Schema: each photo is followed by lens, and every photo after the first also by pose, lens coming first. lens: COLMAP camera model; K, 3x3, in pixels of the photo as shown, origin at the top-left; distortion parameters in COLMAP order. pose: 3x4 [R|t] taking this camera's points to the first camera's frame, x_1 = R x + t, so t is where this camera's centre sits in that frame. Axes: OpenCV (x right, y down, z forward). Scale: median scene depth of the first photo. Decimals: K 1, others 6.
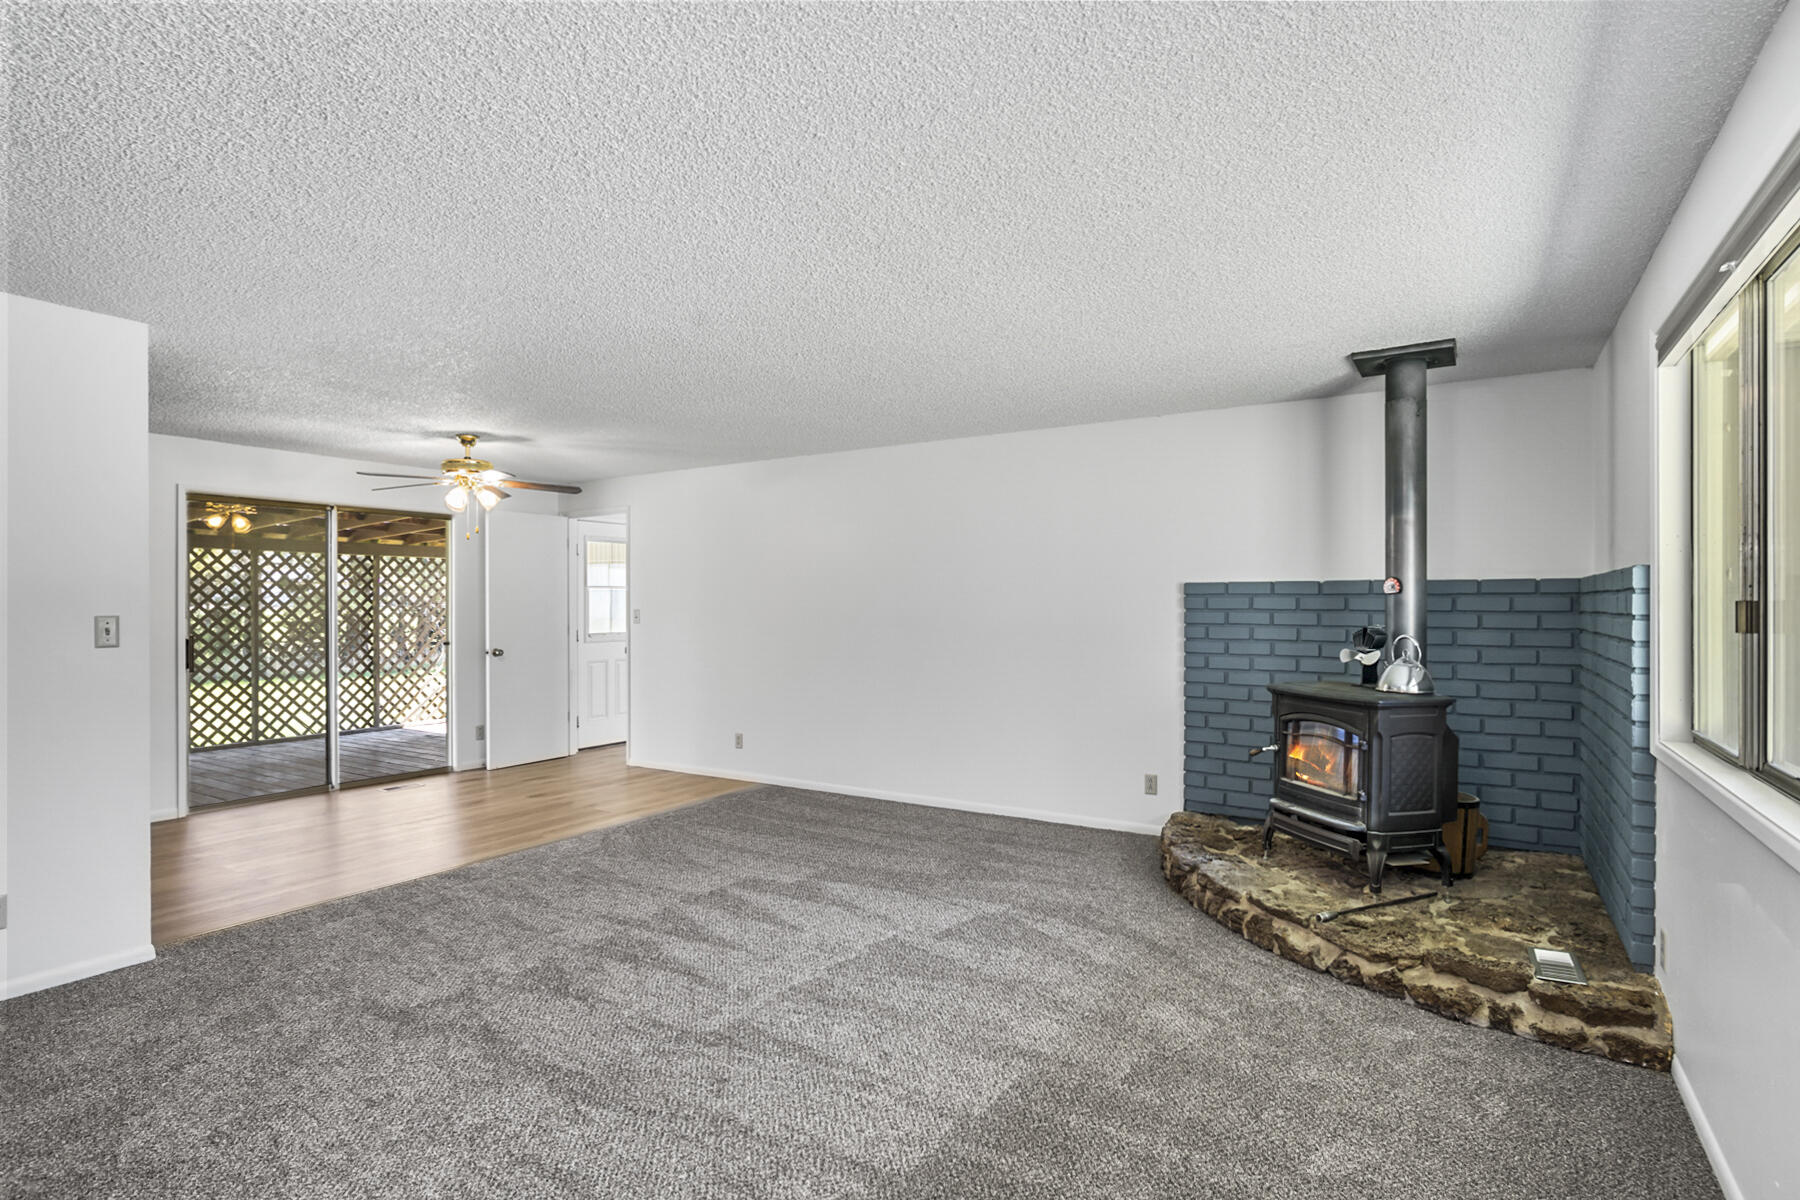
lens RADIAL K [[914.8, 0, 900.0], [0, 914.8, 600.0], [0, 0, 1]] dist [-0.031210, 0.016645]
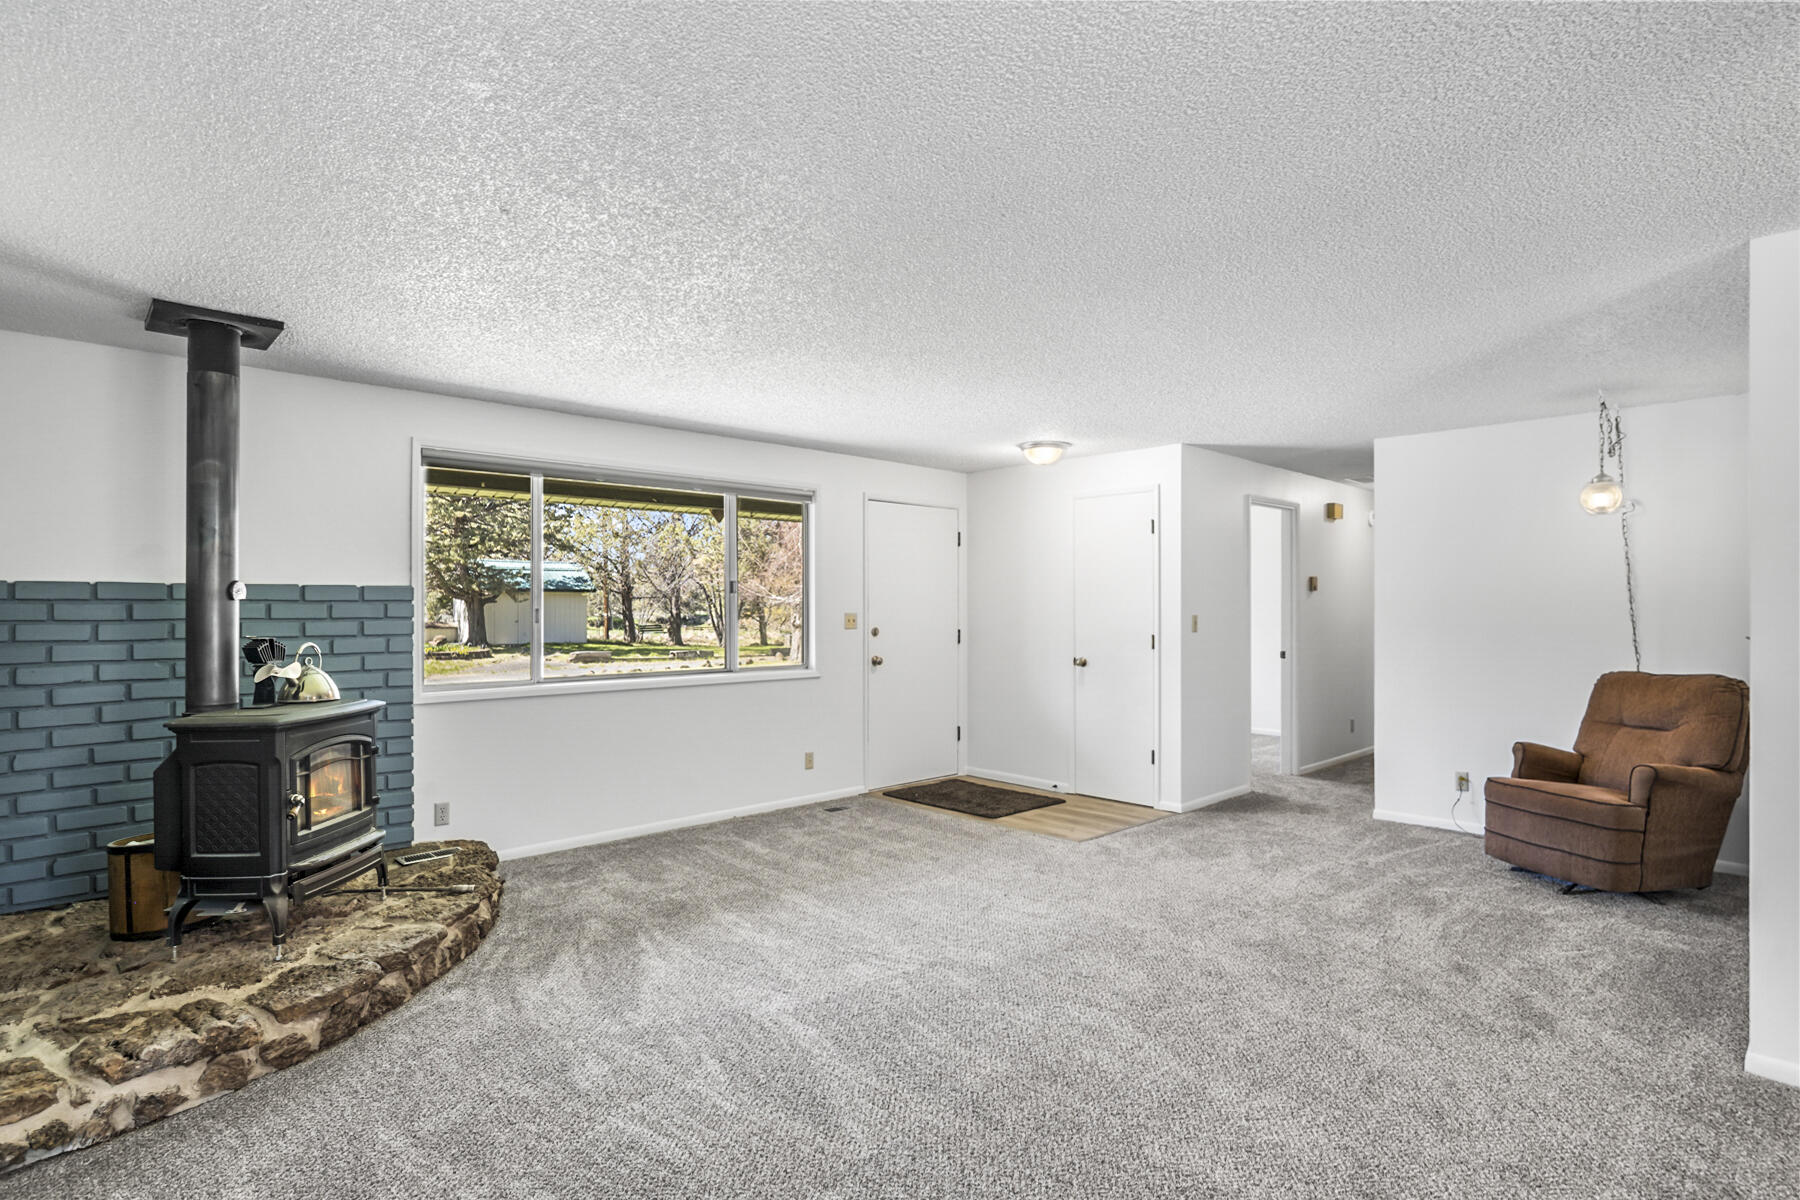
lens RADIAL K [[914.8, 0, 900.0], [0, 914.8, 600.0], [0, 0, 1]] dist [-0.031210, 0.016645]
pose [[-0.973487, 0.005758, 0.228671, -0.234928], [0.002751, 0.999906, -0.013468, 0.006098], [-0.228727, -0.012482, -0.973411, 1.795988]]
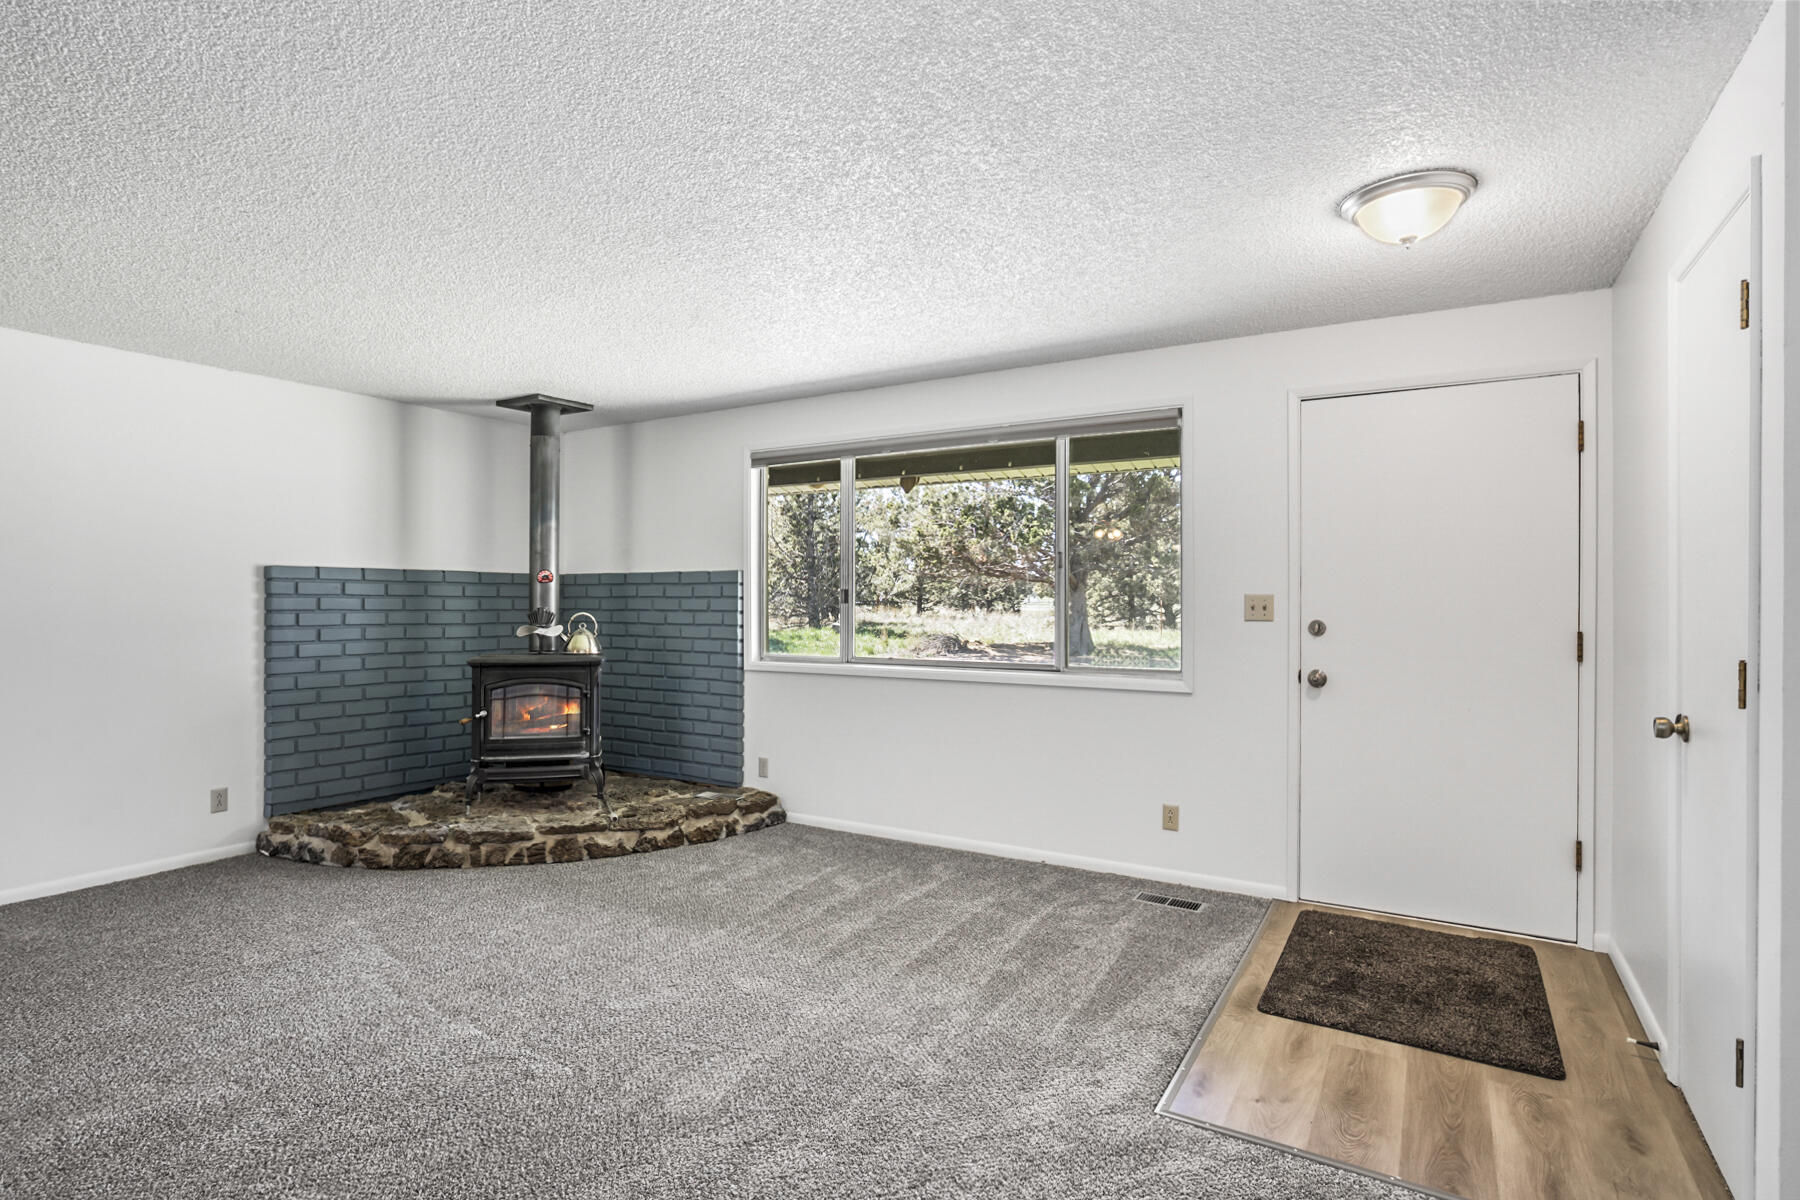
lens RADIAL K [[914.8, 0, 900.0], [0, 914.8, 600.0], [0, 0, 1]] dist [-0.031210, 0.016645]
pose [[-0.028128, 0.000955, 0.999604, -0.796062], [-0.005638, 0.999983, -0.001114, 0.017227], [-0.999588, -0.005667, -0.028122, 0.527940]]
